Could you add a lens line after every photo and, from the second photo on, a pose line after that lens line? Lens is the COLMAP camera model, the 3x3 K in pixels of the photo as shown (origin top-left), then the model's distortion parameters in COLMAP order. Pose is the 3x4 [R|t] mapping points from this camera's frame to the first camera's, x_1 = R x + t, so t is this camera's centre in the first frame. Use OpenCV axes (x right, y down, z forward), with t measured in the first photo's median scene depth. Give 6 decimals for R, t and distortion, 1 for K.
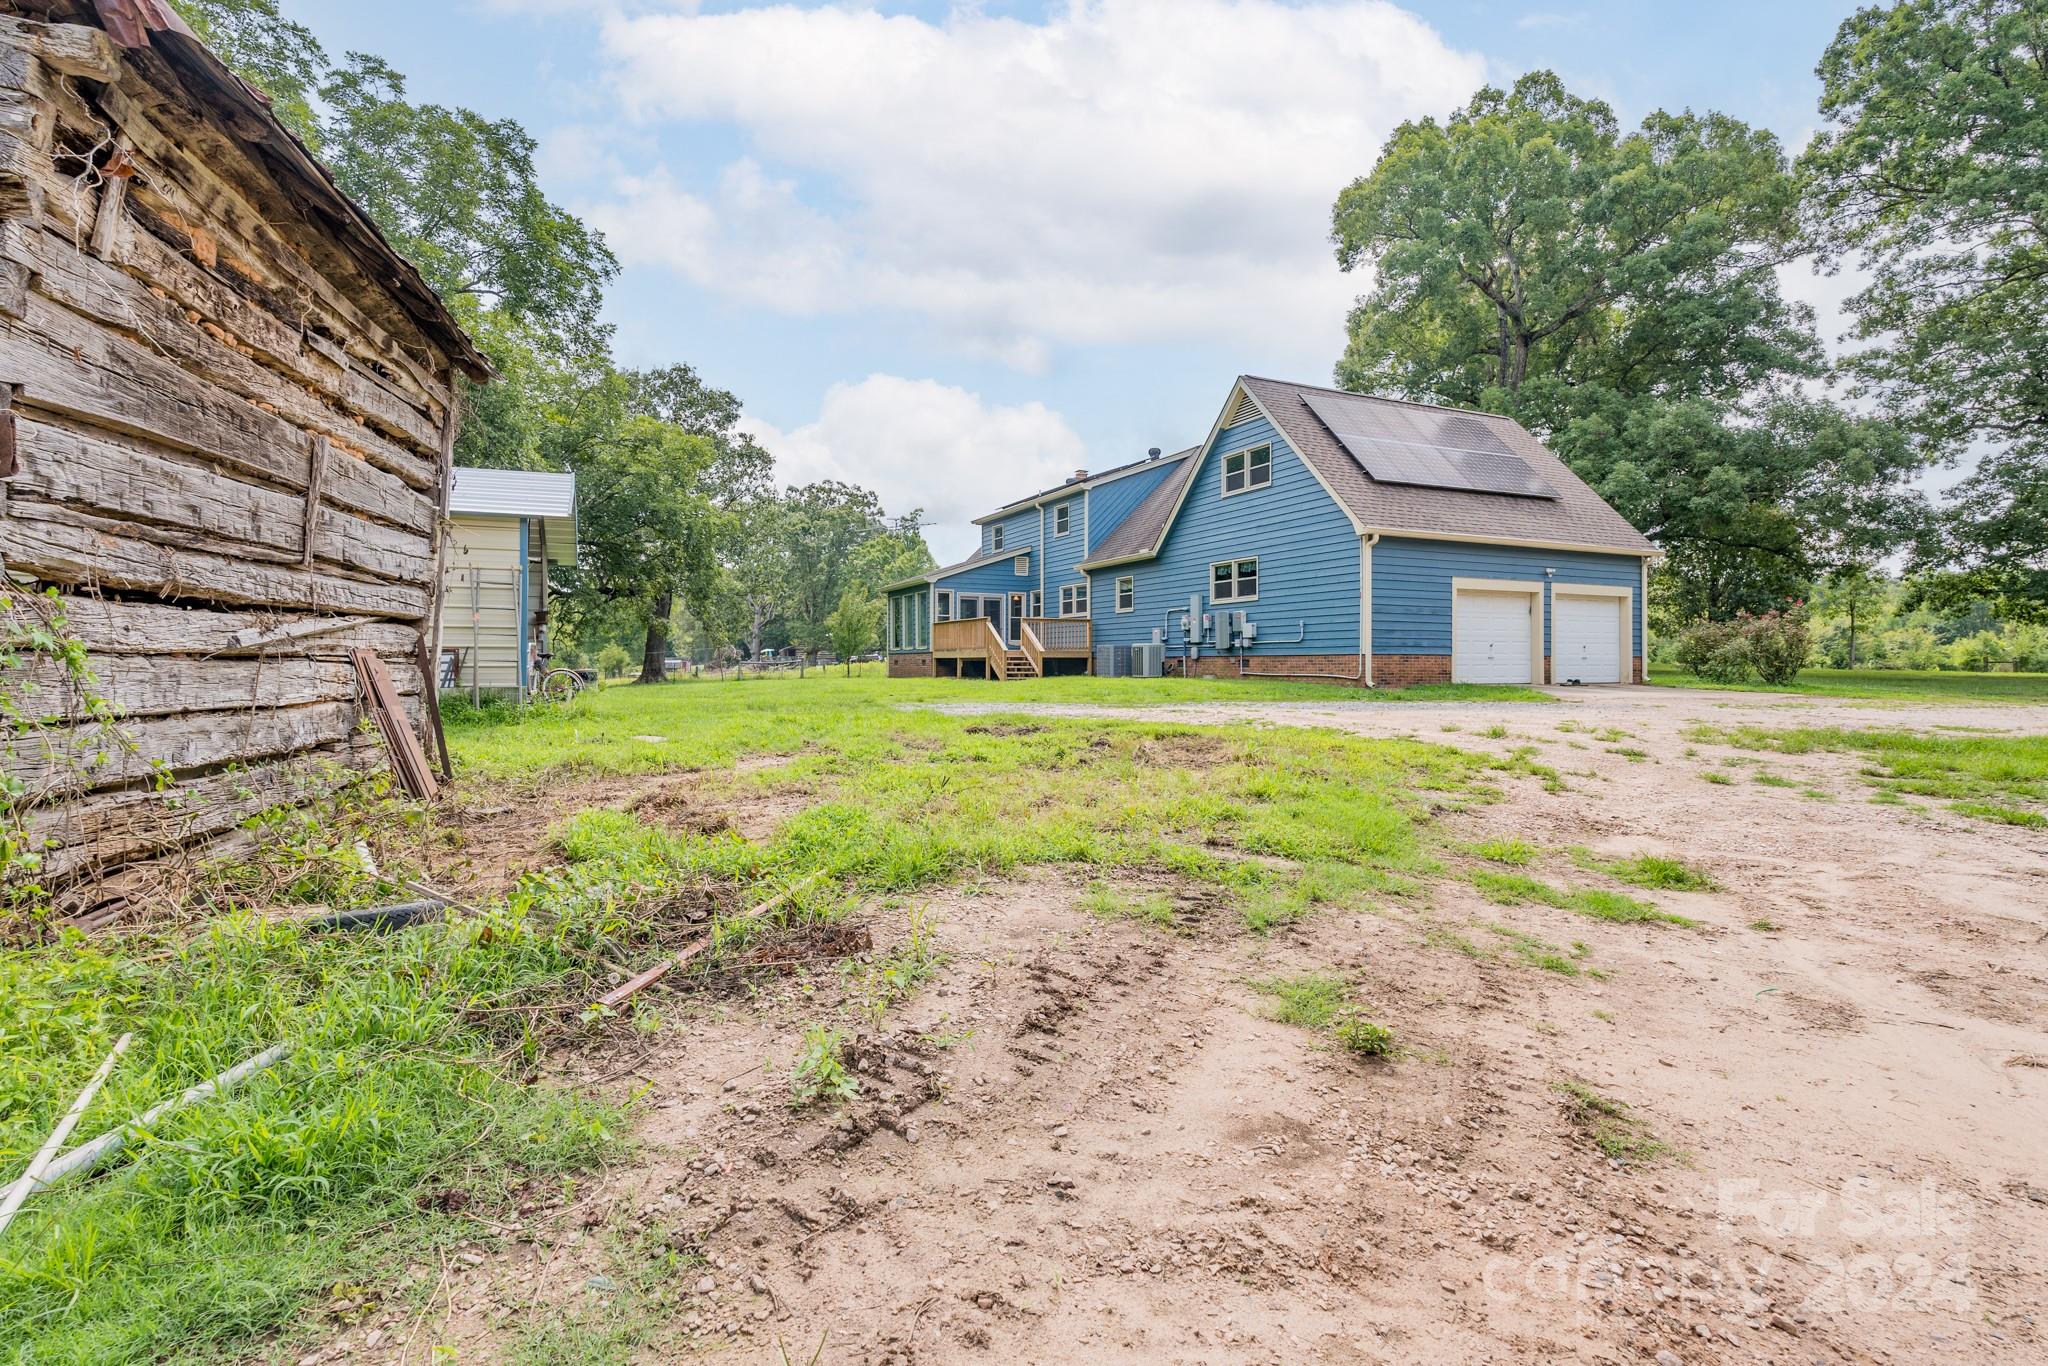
lens RADIAL K [[933.4, 0, 1031.5], [0, 933.4, 664.0], [0, 0, 1]] dist [-0.002279, -0.000847]
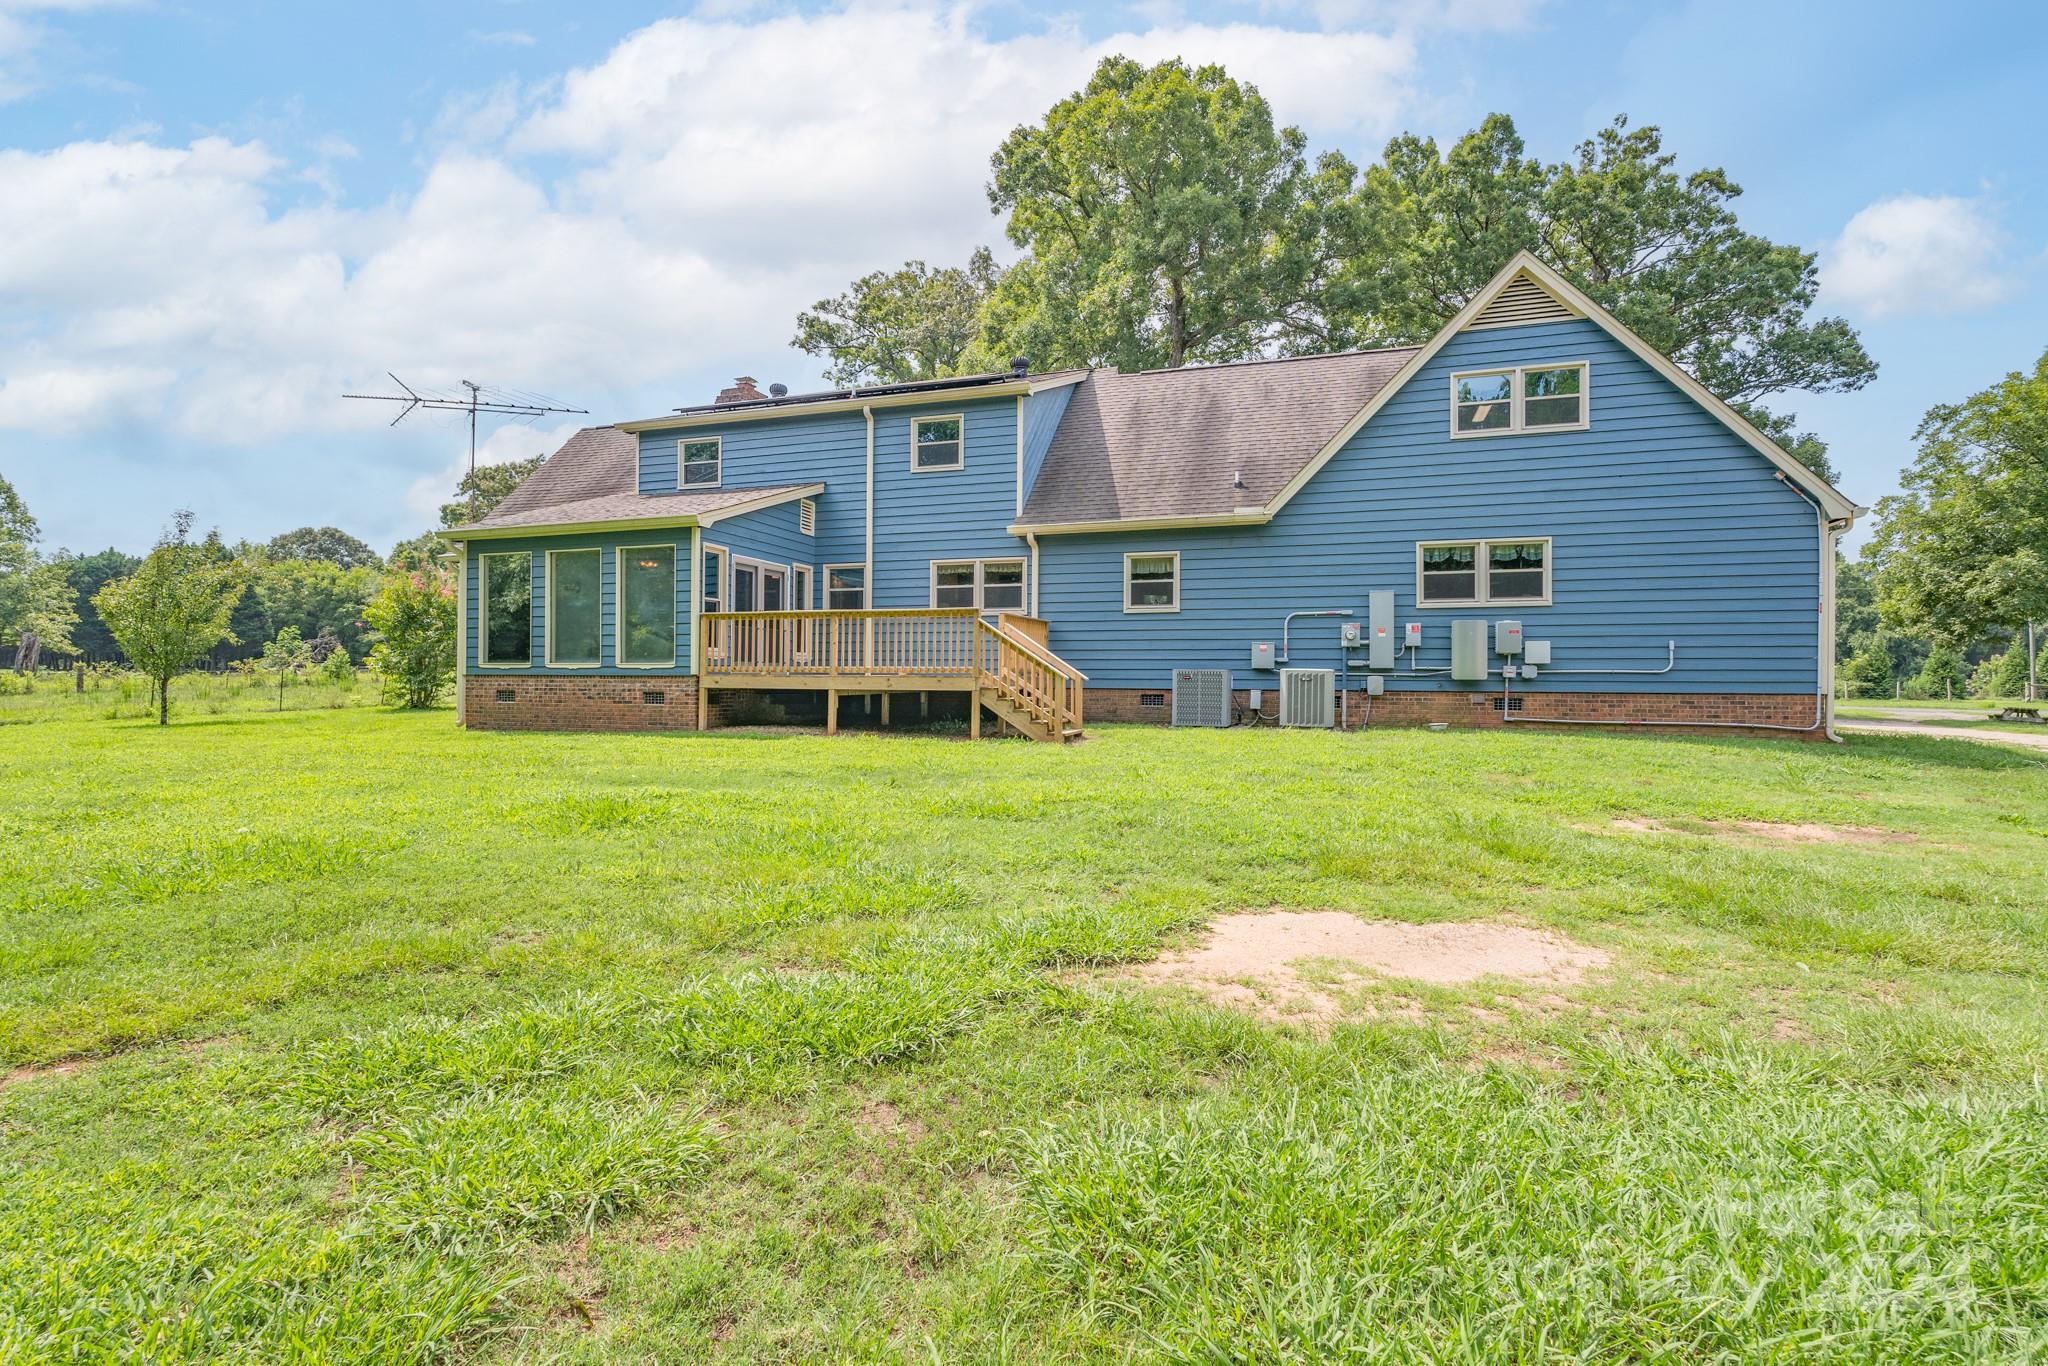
lens RADIAL K [[910.7, 0, 1024.0], [0, 910.7, 683.0], [0, 0, 1]] dist [-0.000840, -0.000171]
pose [[0.695579, 0.020393, 0.718160, -0.388075], [-0.007395, 0.999747, -0.021227, 0.000332], [-0.718412, 0.009455, 0.695554, 0.708953]]
